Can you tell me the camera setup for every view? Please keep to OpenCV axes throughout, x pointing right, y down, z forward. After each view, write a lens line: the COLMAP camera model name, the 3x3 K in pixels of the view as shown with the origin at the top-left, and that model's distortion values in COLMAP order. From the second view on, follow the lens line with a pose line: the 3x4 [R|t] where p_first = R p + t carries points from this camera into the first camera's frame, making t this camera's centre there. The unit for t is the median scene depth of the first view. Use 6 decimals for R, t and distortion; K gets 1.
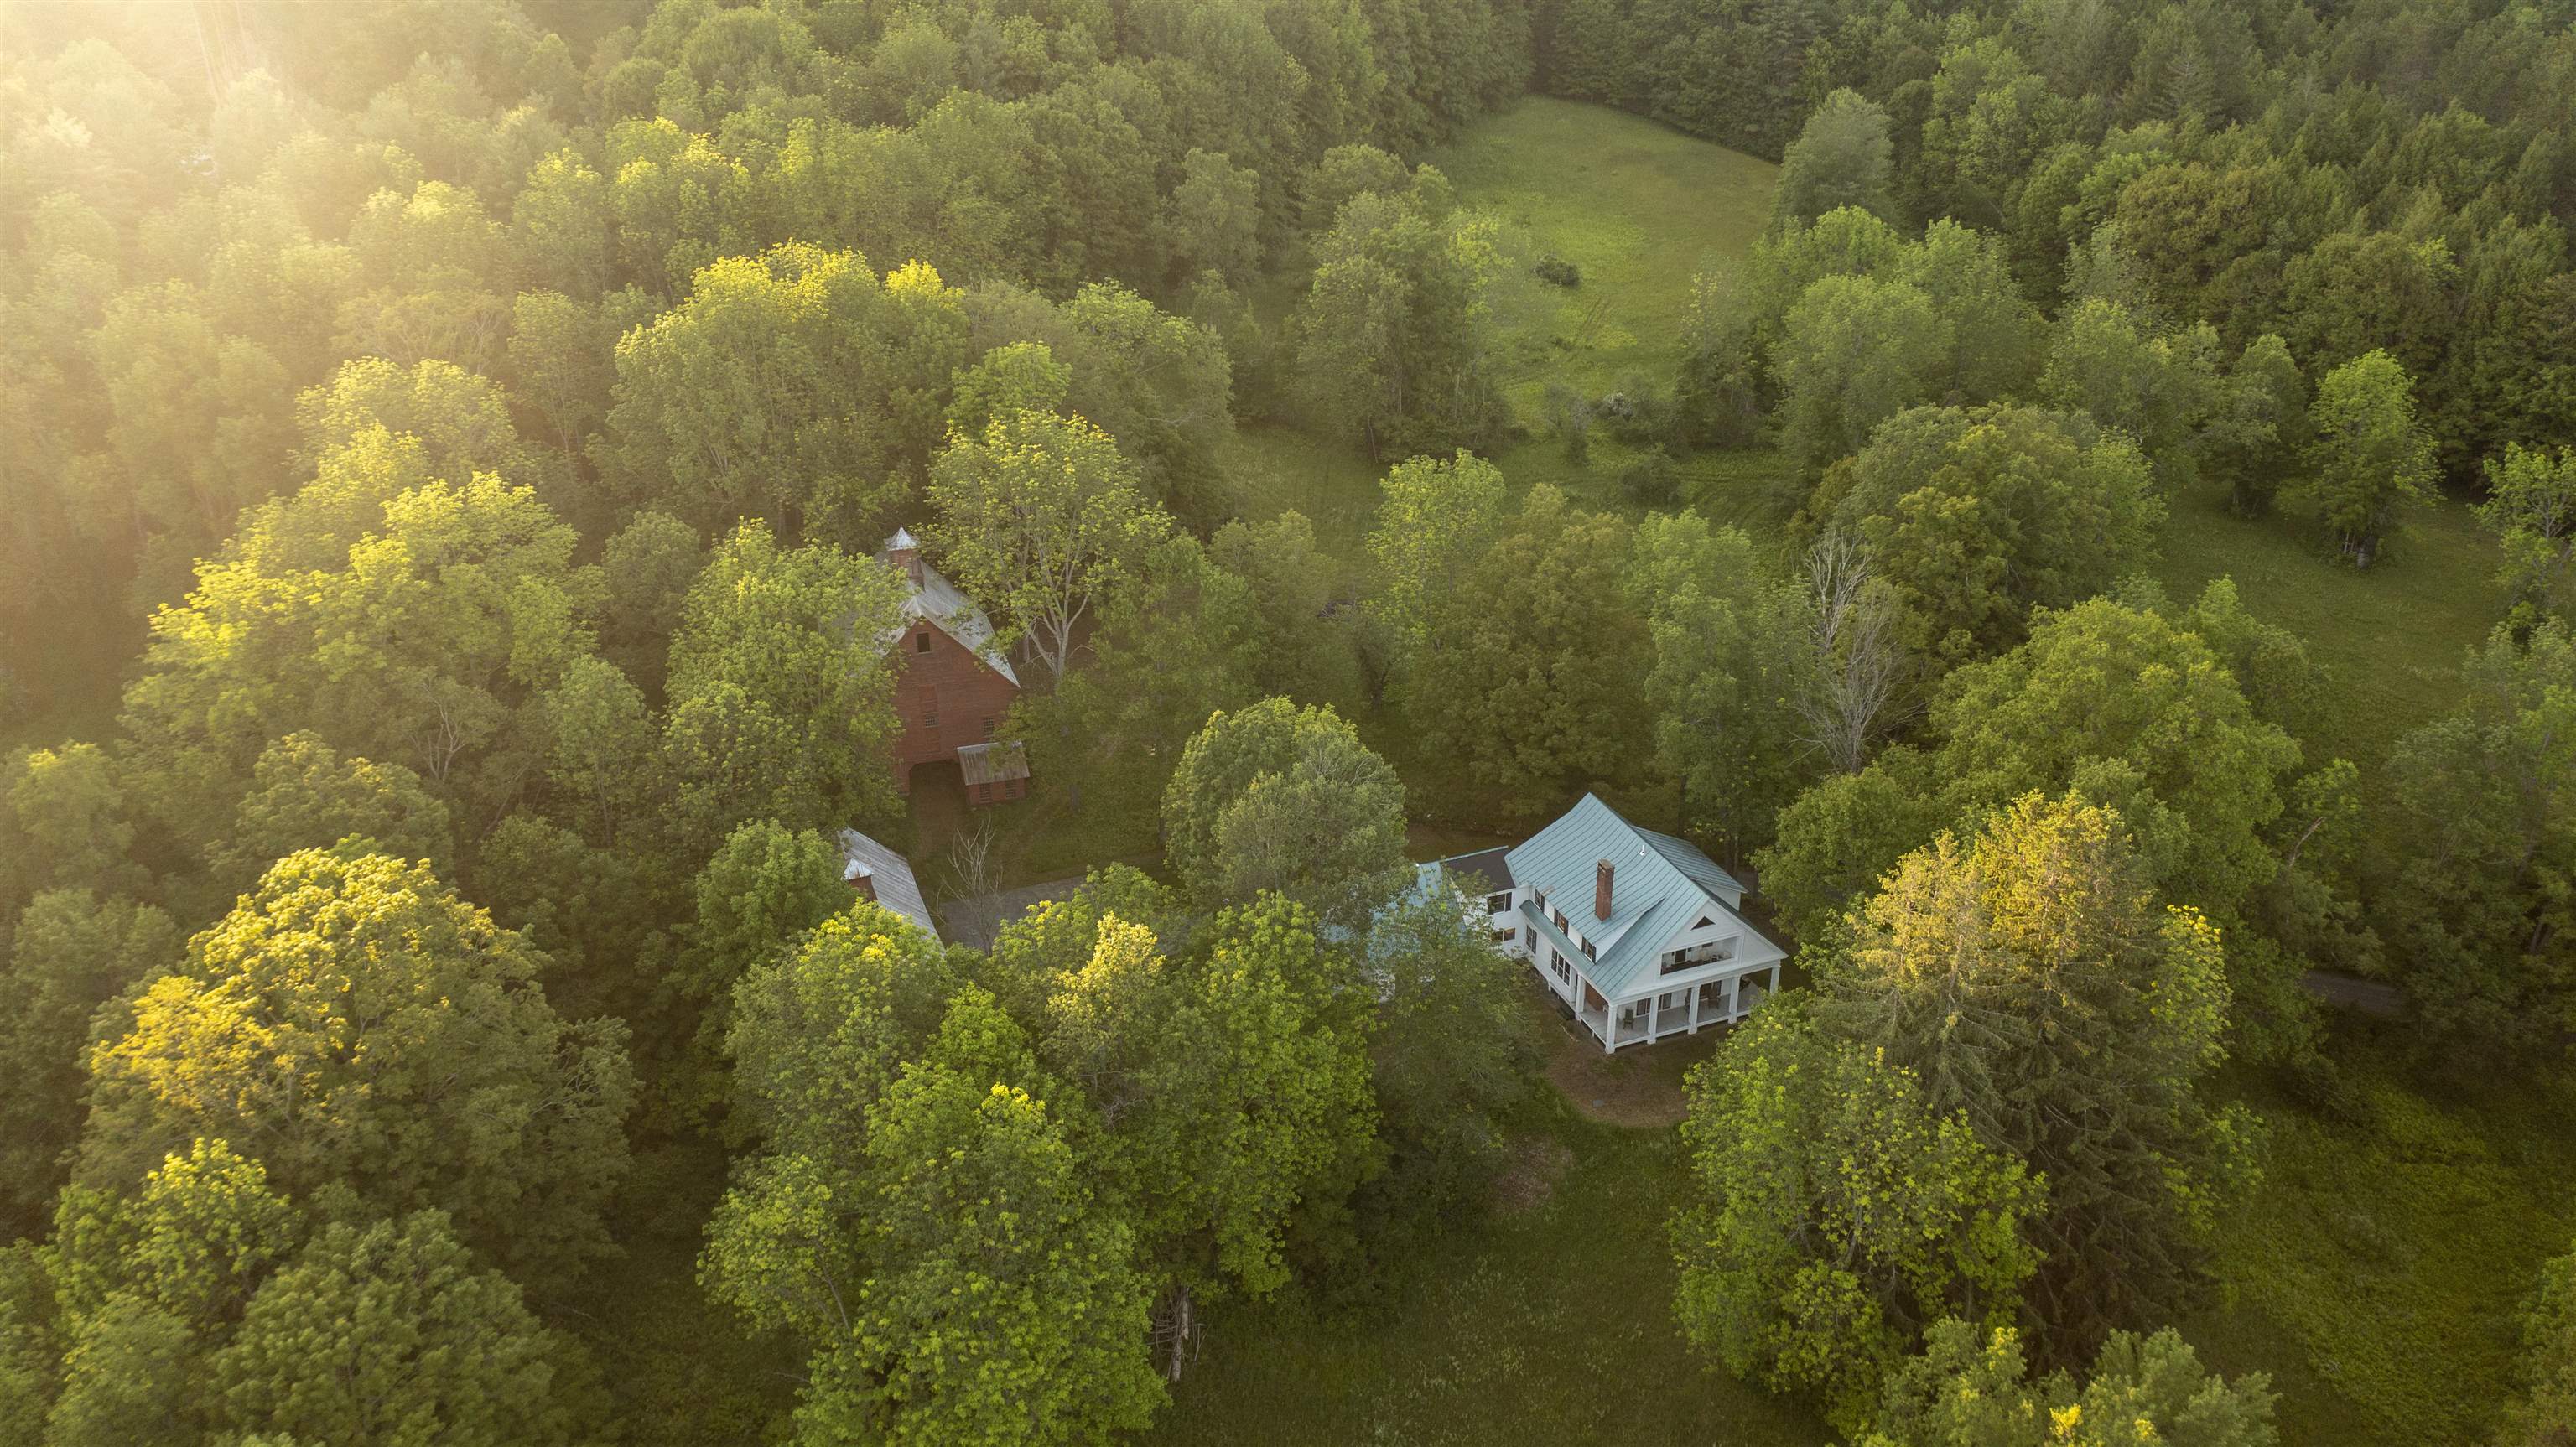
lens RADIAL K [[2093.2, 0, 1284.6], [0, 2093.2, 725.4], [0, 0, 1]] dist [-0.006049, 0.003008]
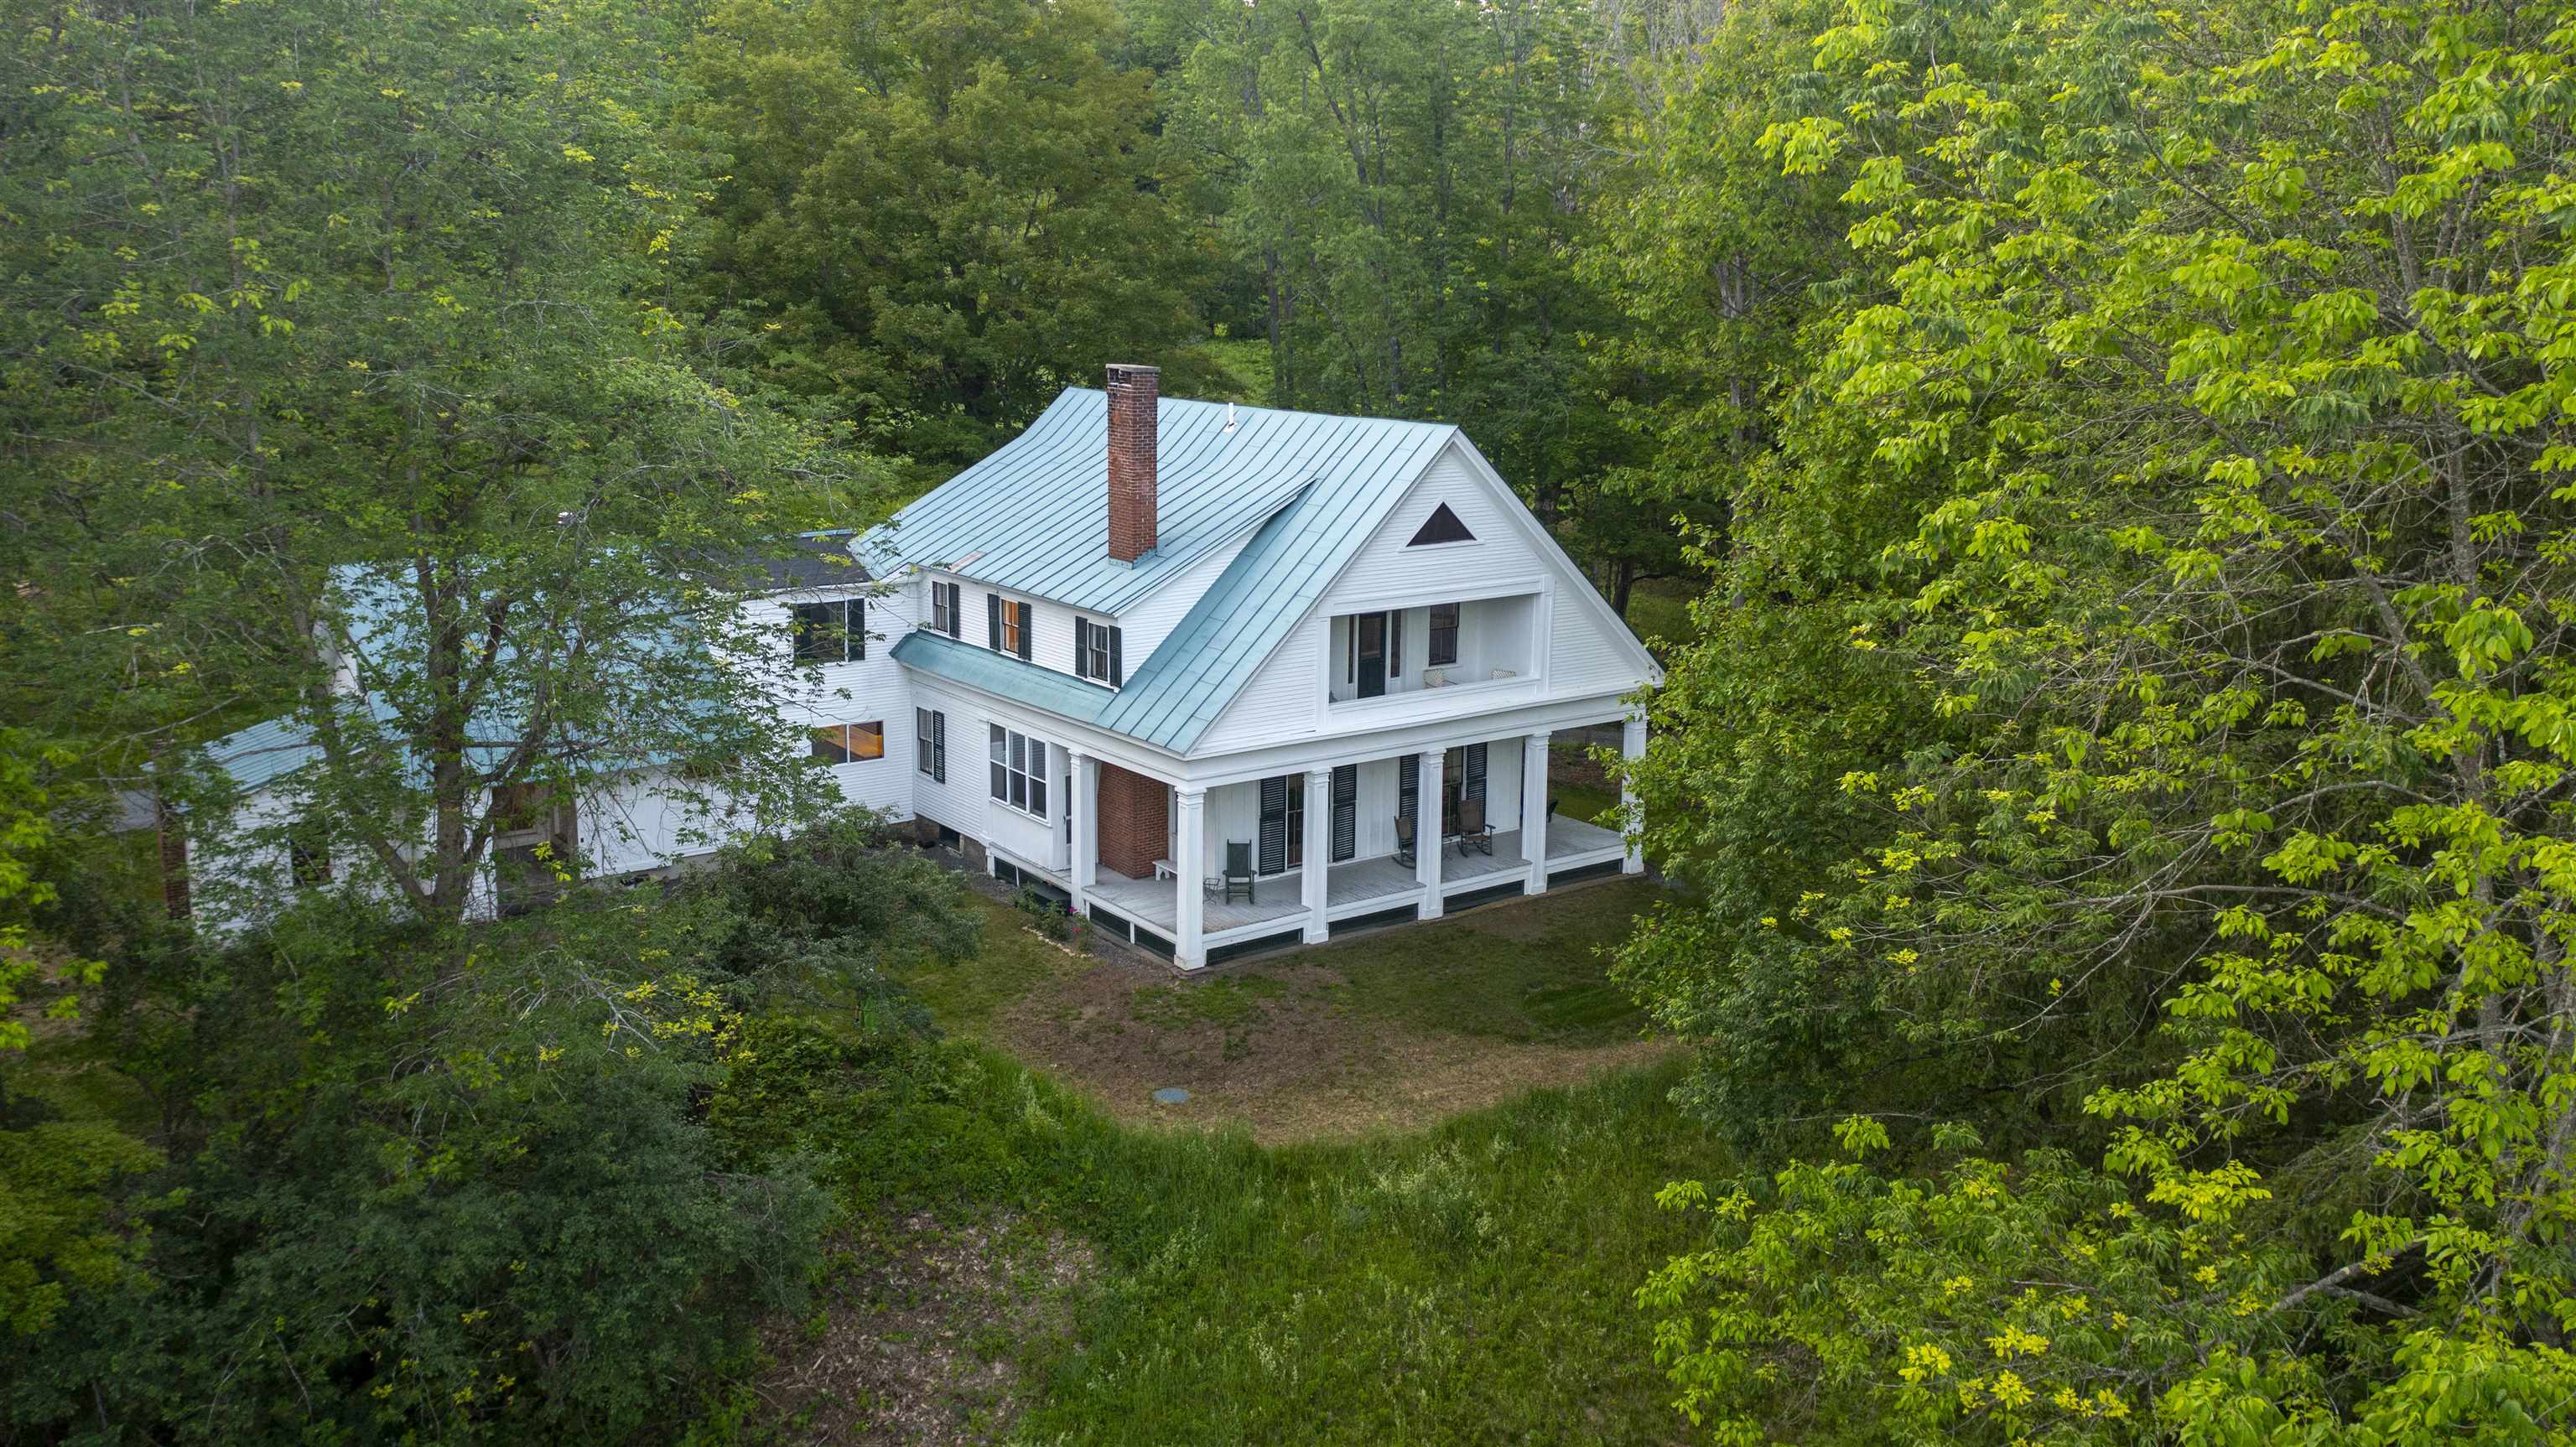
lens RADIAL K [[2093.2, 0, 1289.4], [0, 2093.2, 721.5], [0, 0, 1]] dist [-0.006049, 0.003008]
pose [[0.967949, -0.041037, 0.247771, 0.094285], [0.099471, 0.968523, -0.228186, 0.191917], [-0.230607, 0.245519, 0.941563, 0.695521]]
